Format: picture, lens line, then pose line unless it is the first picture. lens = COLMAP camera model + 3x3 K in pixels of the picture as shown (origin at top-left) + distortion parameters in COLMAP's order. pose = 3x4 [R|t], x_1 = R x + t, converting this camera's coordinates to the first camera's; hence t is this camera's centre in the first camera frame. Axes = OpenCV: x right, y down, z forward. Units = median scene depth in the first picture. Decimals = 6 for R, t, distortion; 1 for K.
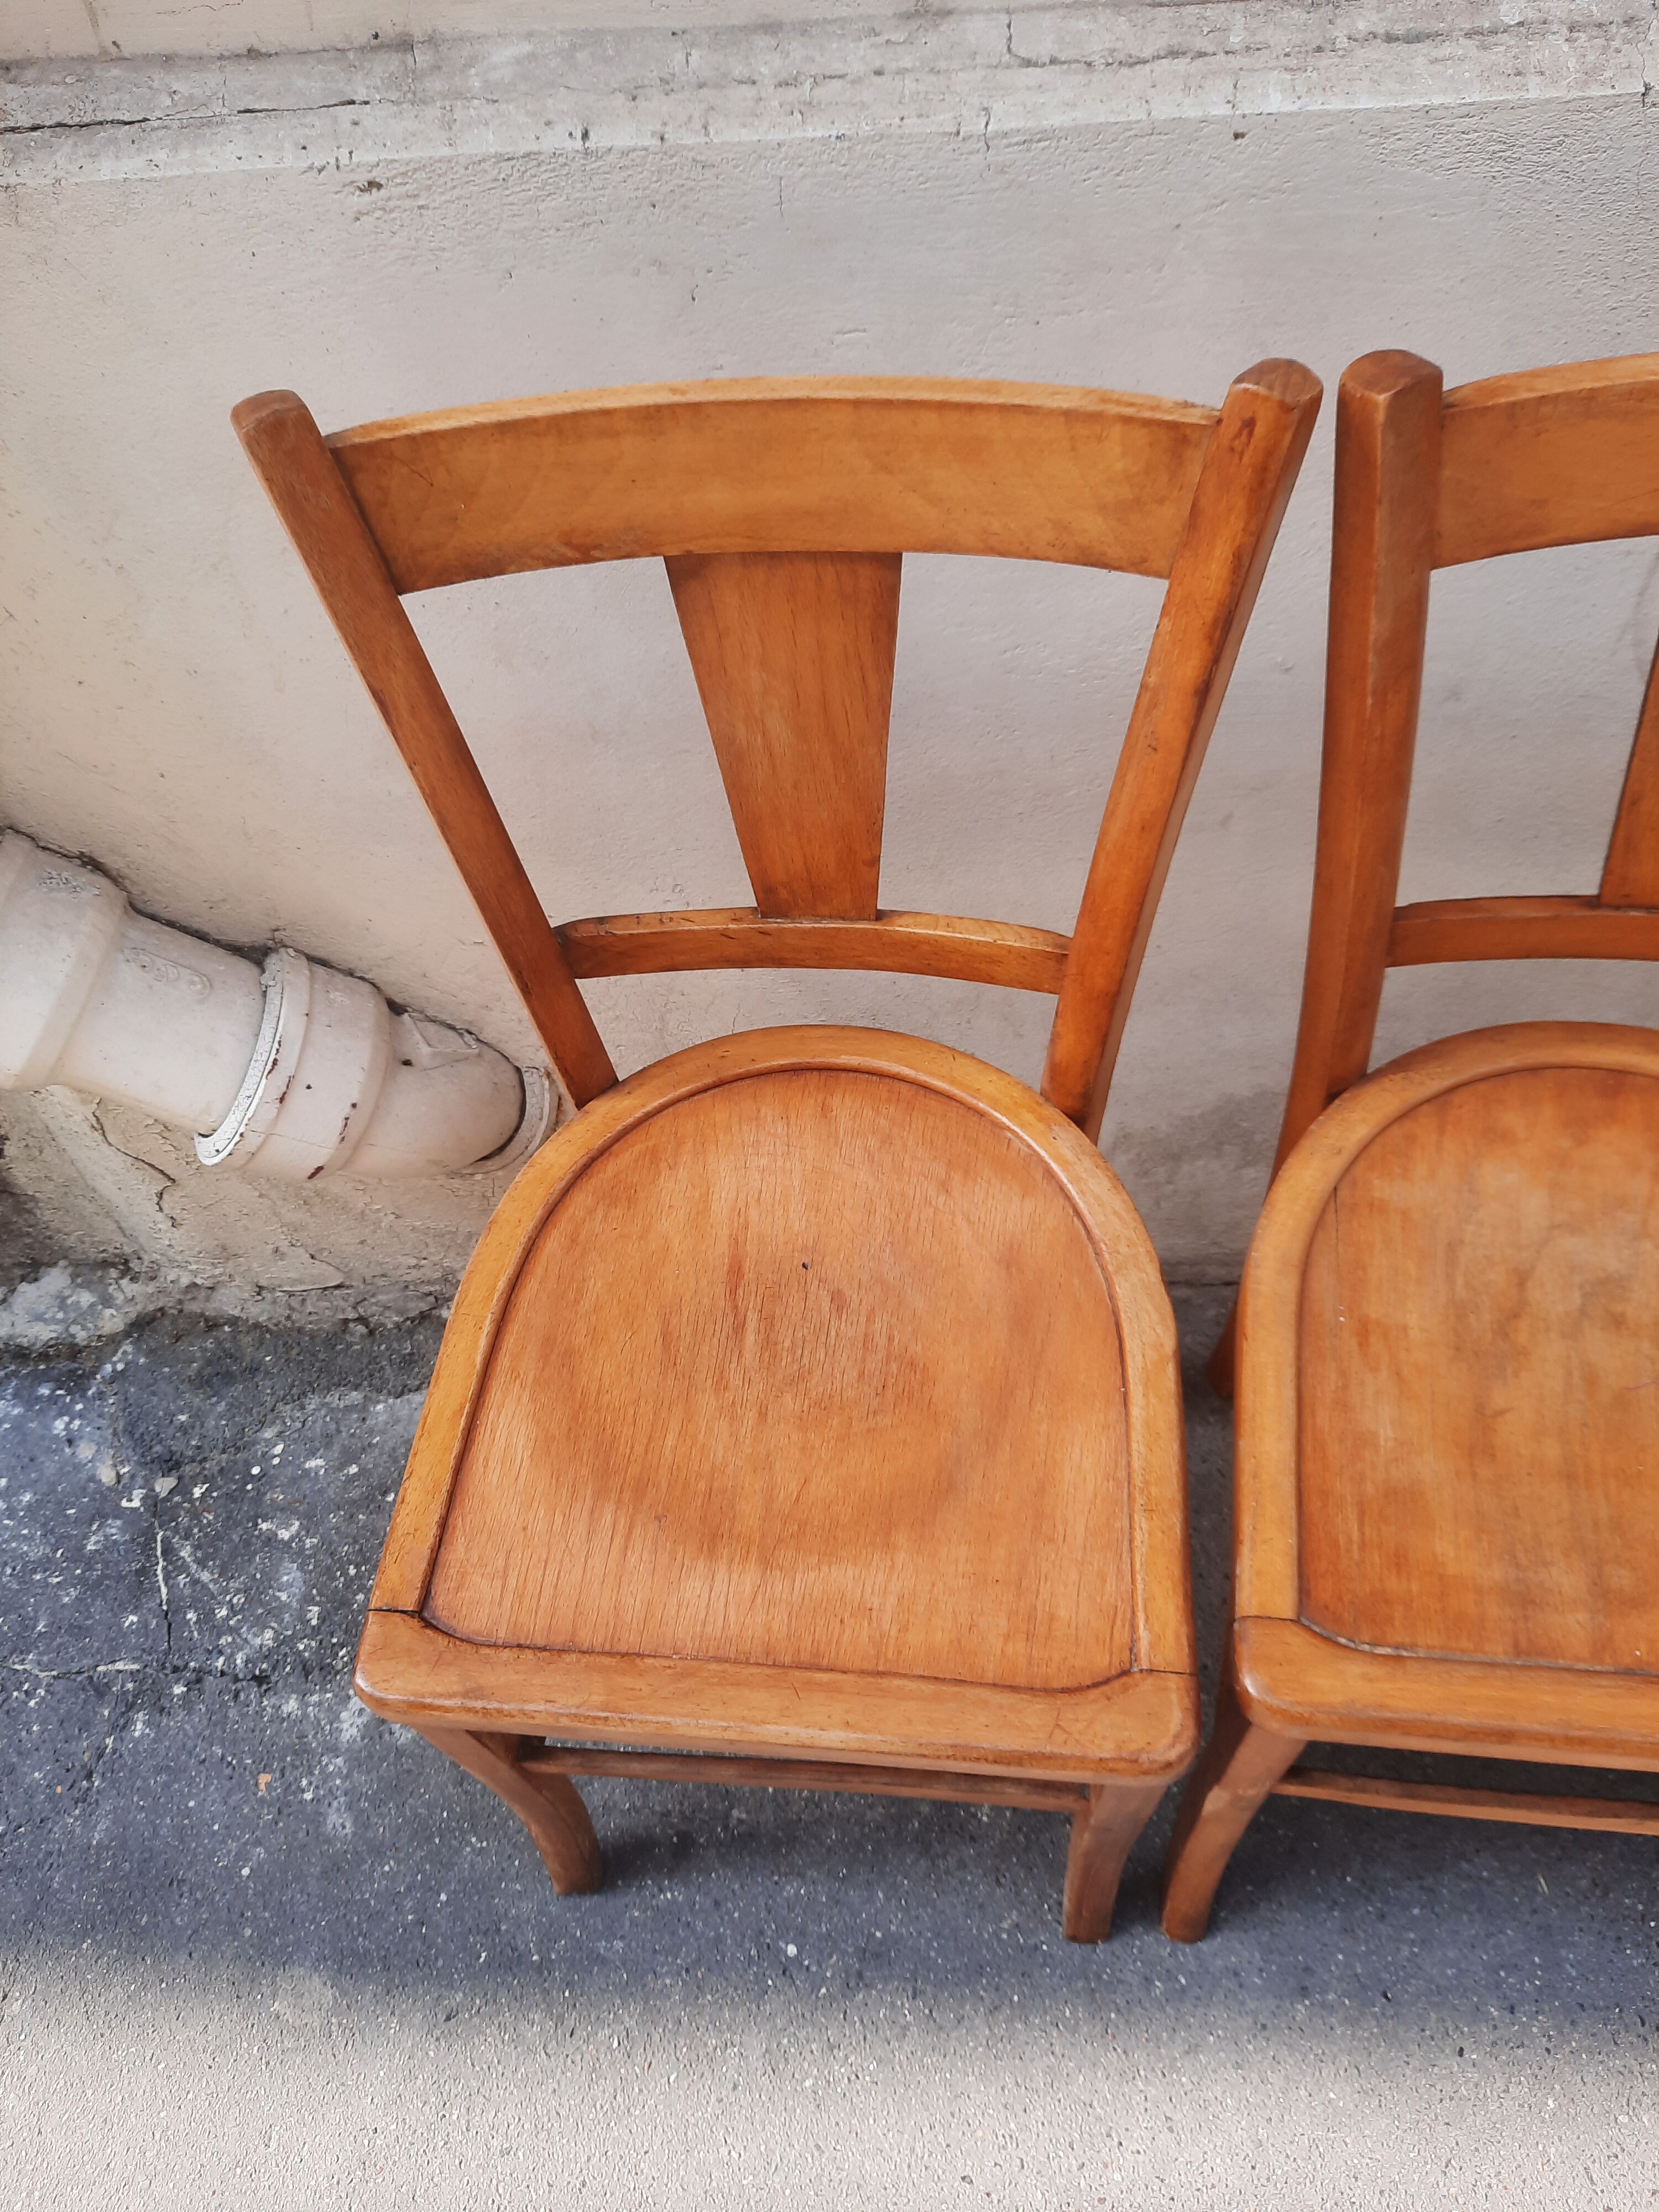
lens RADIAL K [[1659.1, 0, 833.2], [0, 1659.1, 1113.1], [0, 0, 1]] dist [0.027386, -0.013500]
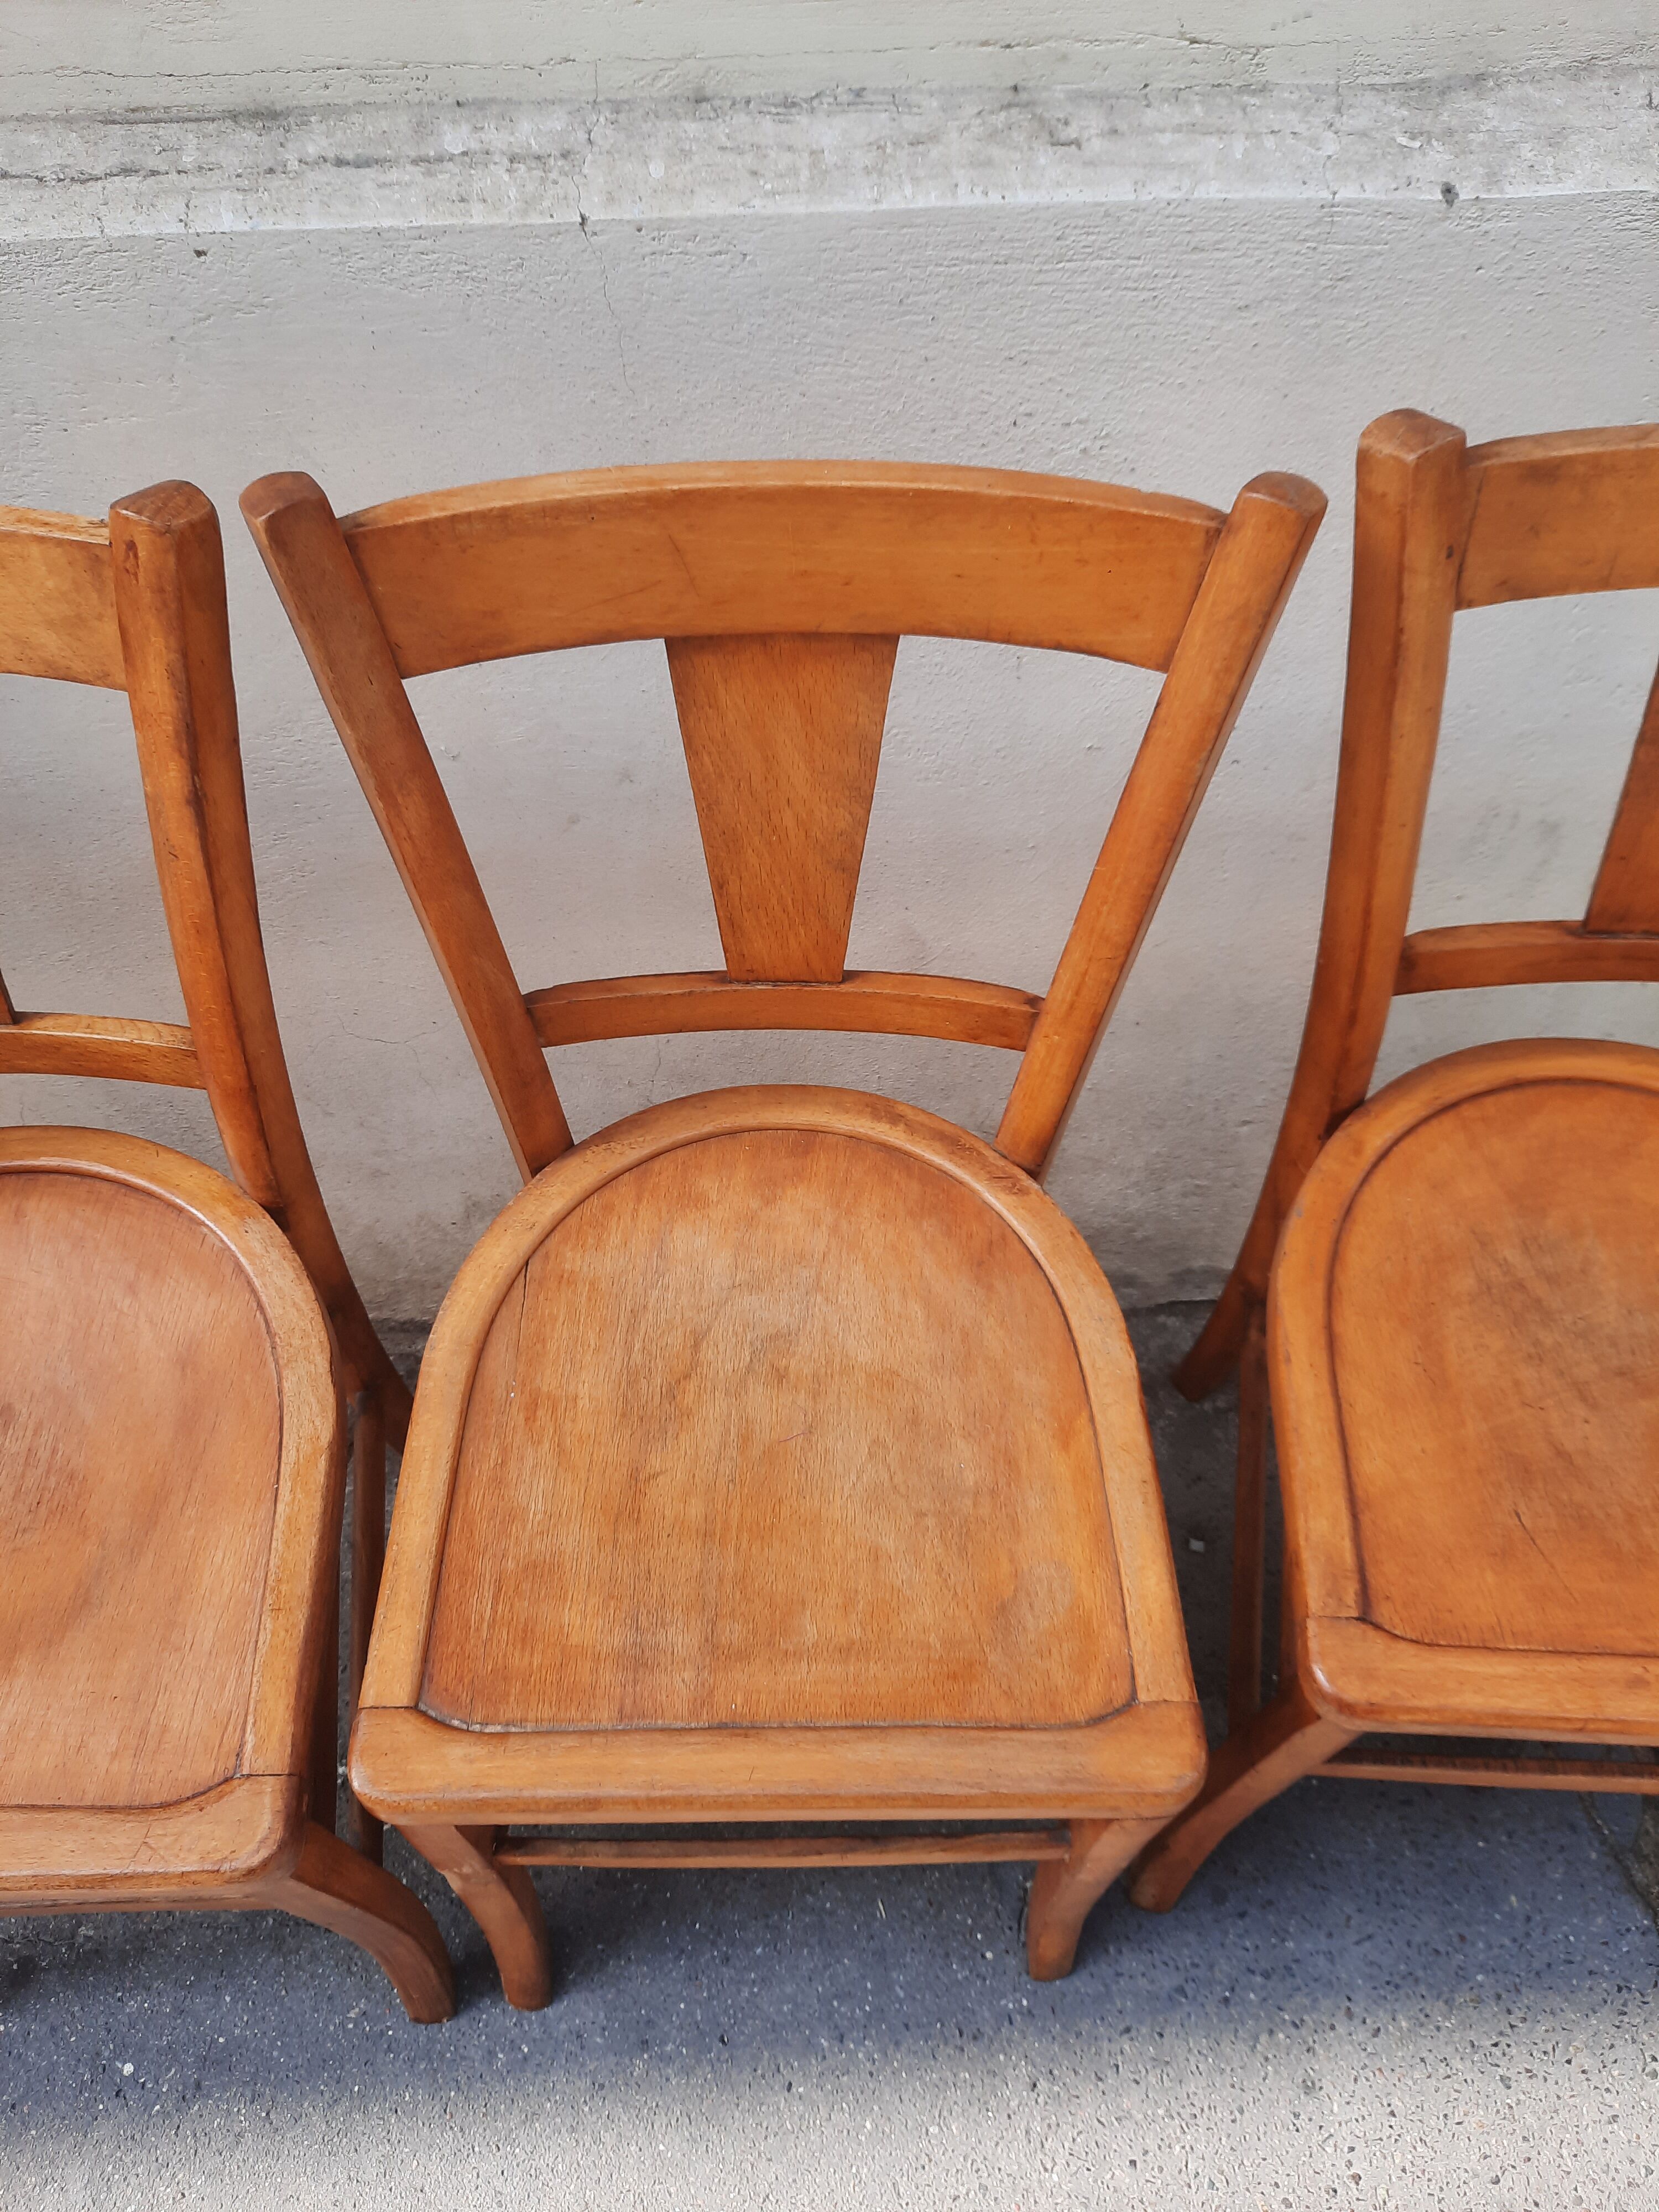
lens RADIAL K [[1659.1, 0, 821.5], [0, 1659.1, 1112.7], [0, 0, 1]] dist [0.027386, -0.013500]
pose [[0.991282, -0.055689, 0.119406, 0.382815], [0.057357, 0.998298, -0.010571, -0.026958], [-0.118614, 0.017328, 0.992789, -0.033563]]
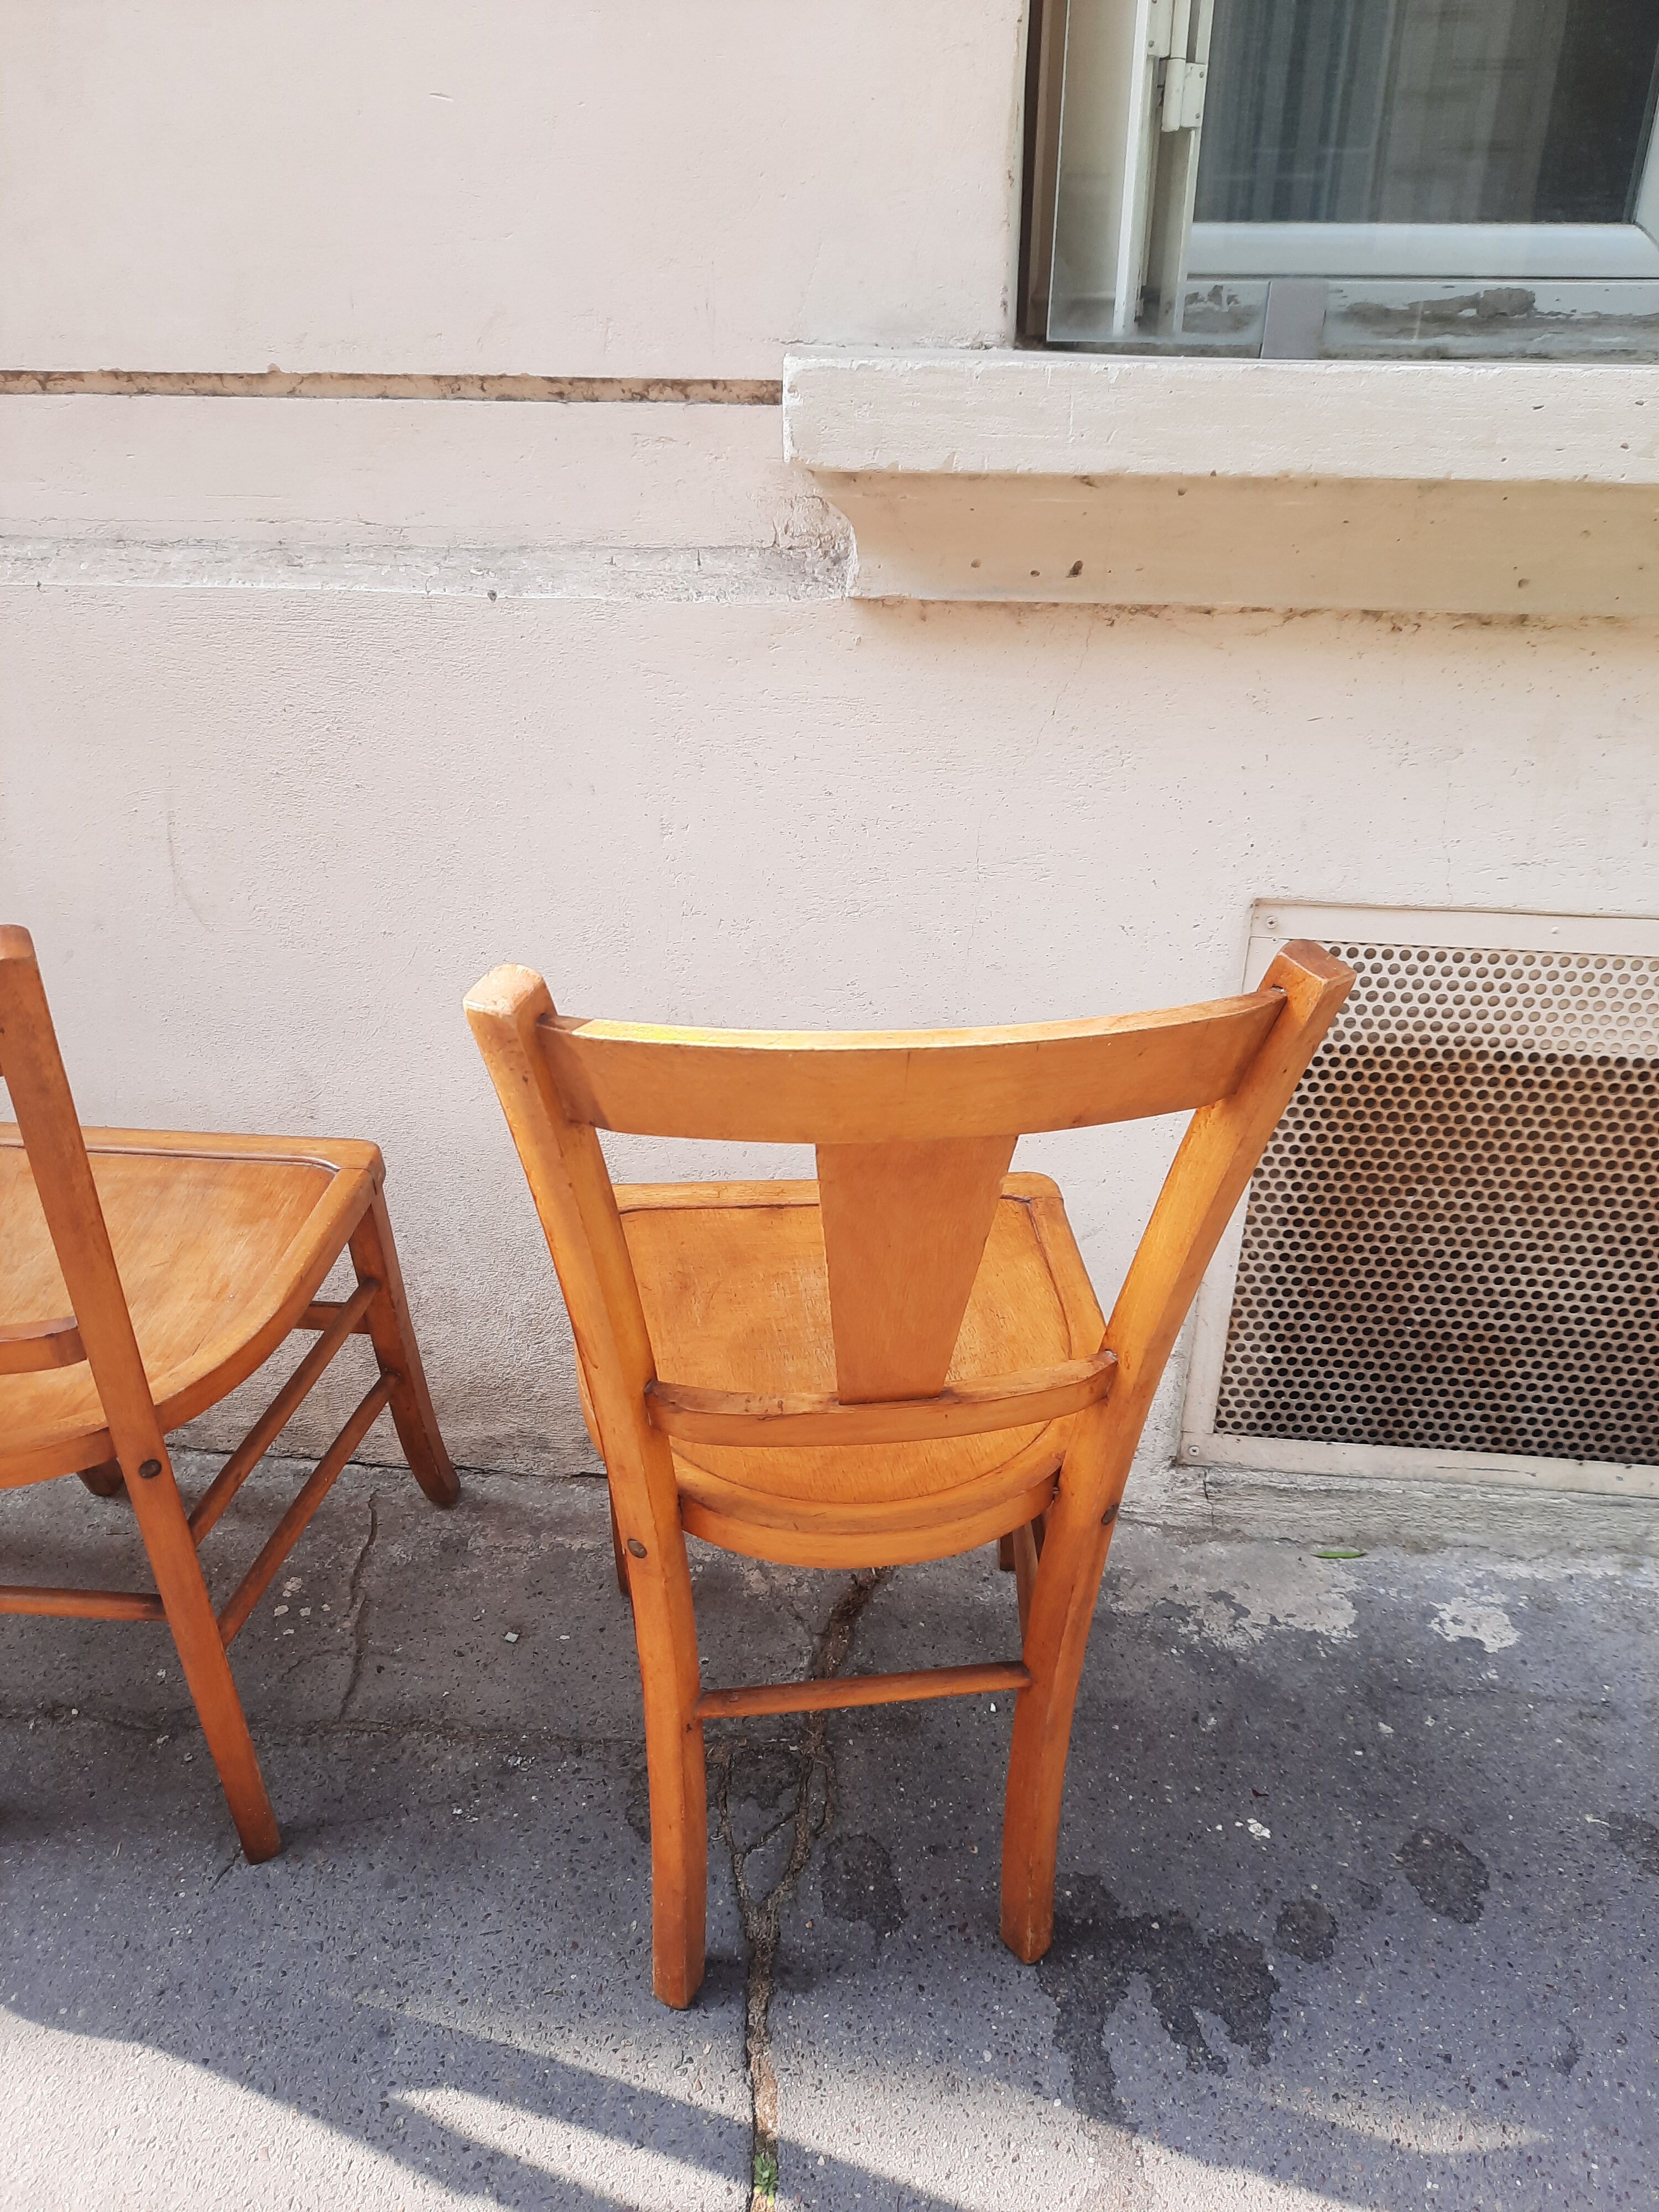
lens RADIAL K [[1659.1, 0, 823.0], [0, 1659.1, 1112.5], [0, 0, 1]] dist [0.027386, -0.013500]
pose [[0.996407, 0.075080, -0.039183, 1.240680], [-0.084586, 0.905147, -0.416599, 0.576136], [0.004188, 0.418417, 0.908246, -0.441173]]
